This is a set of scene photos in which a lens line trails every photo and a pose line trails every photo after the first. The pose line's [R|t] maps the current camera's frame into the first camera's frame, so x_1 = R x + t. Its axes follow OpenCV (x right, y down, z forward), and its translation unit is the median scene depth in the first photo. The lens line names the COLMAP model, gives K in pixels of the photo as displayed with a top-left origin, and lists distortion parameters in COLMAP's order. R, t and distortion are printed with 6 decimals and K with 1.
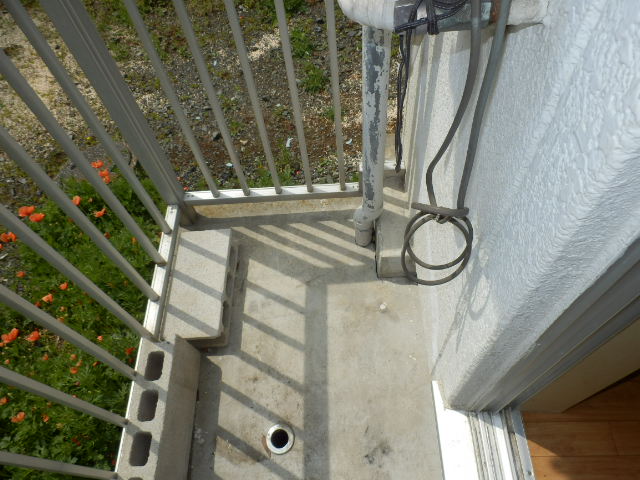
lens RADIAL K [[446.1, 0, 320.0], [0, 446.1, 240.0], [0, 0, 1]] dist [-0.002421, -0.004840]
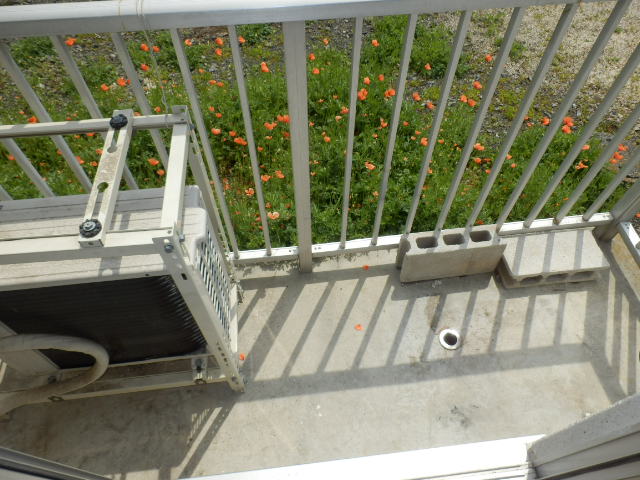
lens RADIAL K [[446.1, 0, 320.0], [0, 446.1, 240.0], [0, 0, 1]] dist [-0.002421, -0.004840]
pose [[0.105564, 0.868381, -0.484531, 0.224593], [-0.846335, 0.334275, 0.414702, 0.114865], [0.522086, 0.366298, 0.770228, -0.282853]]
